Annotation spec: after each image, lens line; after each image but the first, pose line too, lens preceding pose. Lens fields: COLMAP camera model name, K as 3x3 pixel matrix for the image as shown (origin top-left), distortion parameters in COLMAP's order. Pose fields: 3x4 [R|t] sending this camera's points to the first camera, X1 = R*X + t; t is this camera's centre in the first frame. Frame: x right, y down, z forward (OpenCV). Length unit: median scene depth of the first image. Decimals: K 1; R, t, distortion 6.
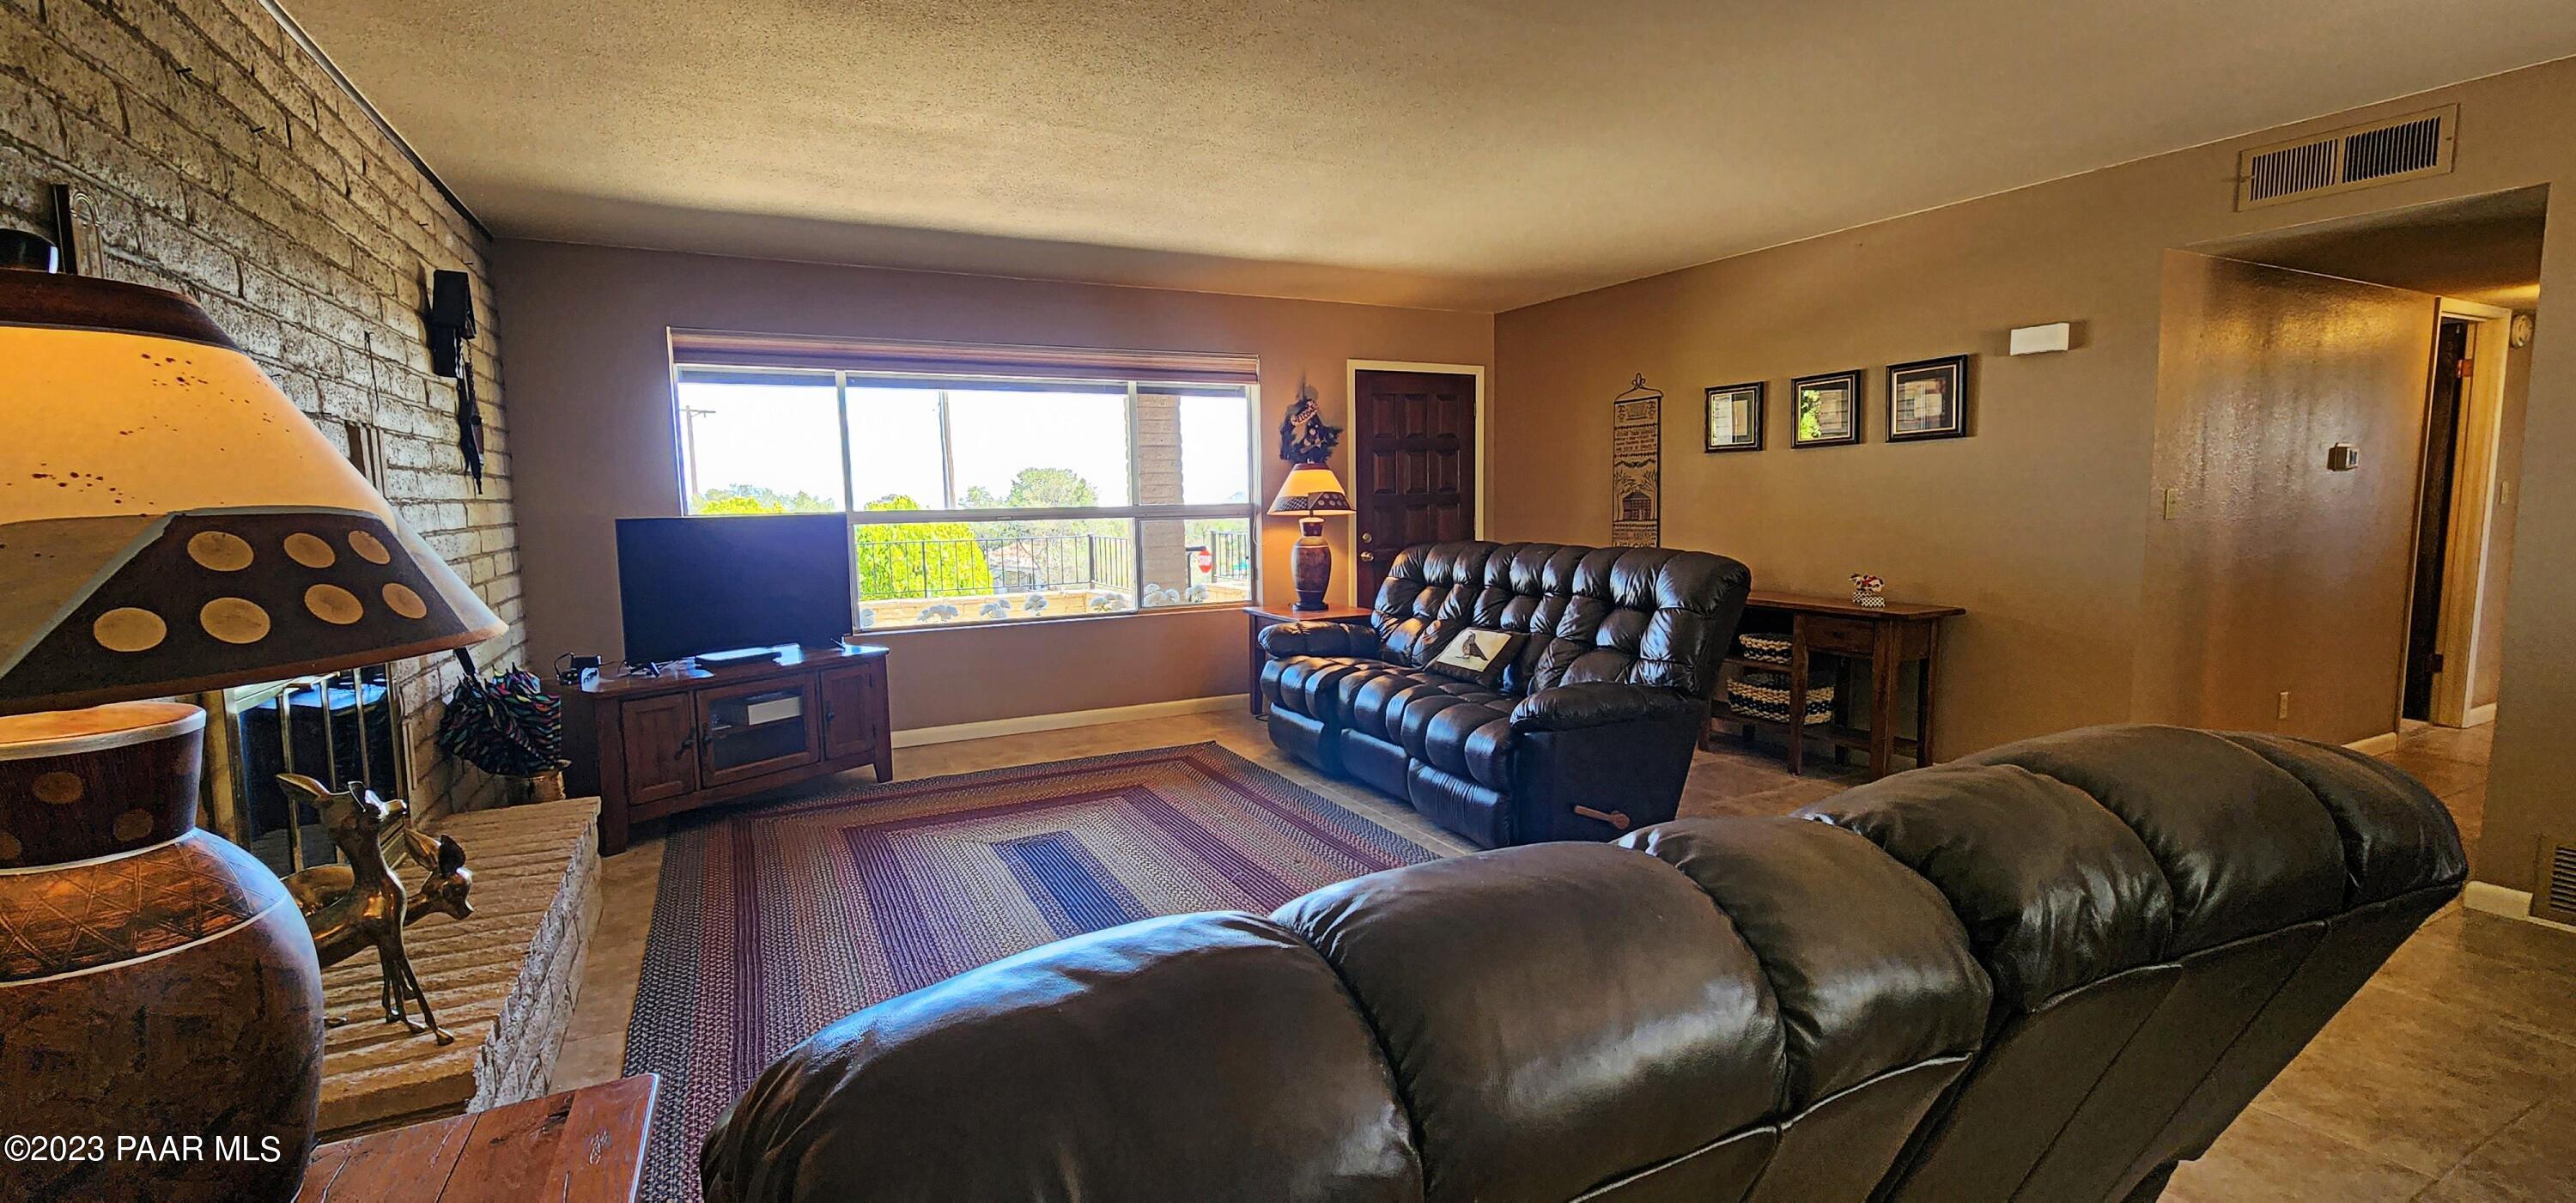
lens RADIAL K [[1058.2, 0, 1278.2], [0, 1058.2, 613.0], [0, 0, 1]] dist [0.002367, -0.001755]
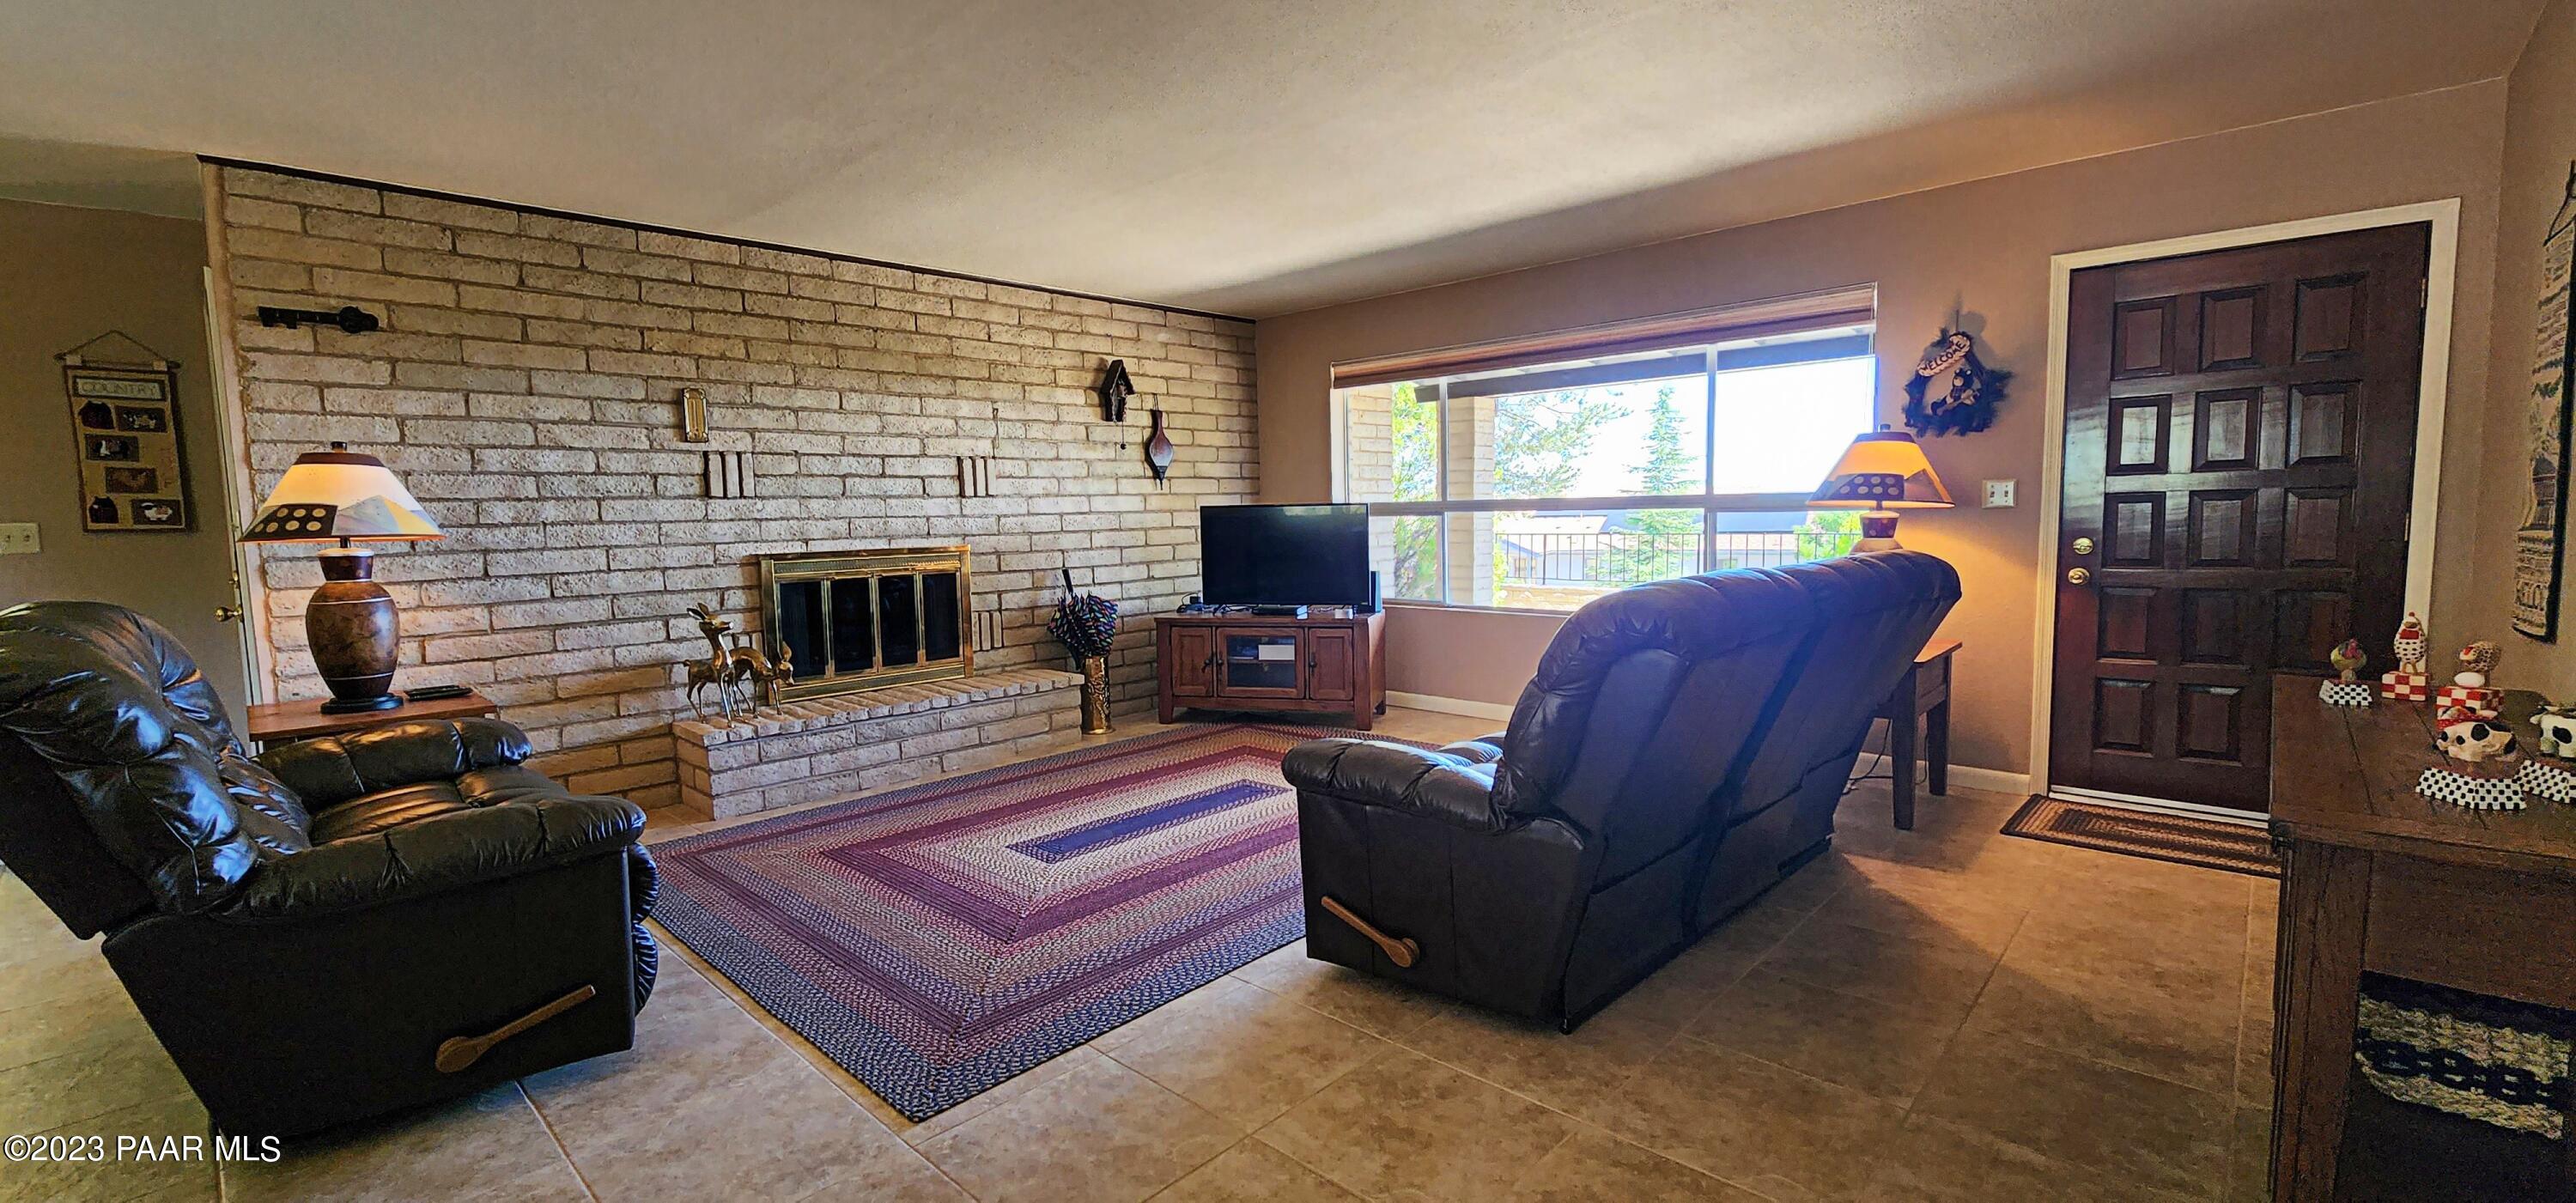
lens RADIAL K [[1058.2, 0, 1276.3], [0, 1058.2, 604.0], [0, 0, 1]] dist [0.002367, -0.001755]
pose [[0.330473, 0.094822, -0.939040, 0.642751], [-0.088657, 0.993660, 0.069136, -0.049792], [0.939642, 0.060405, 0.336784, 0.469965]]
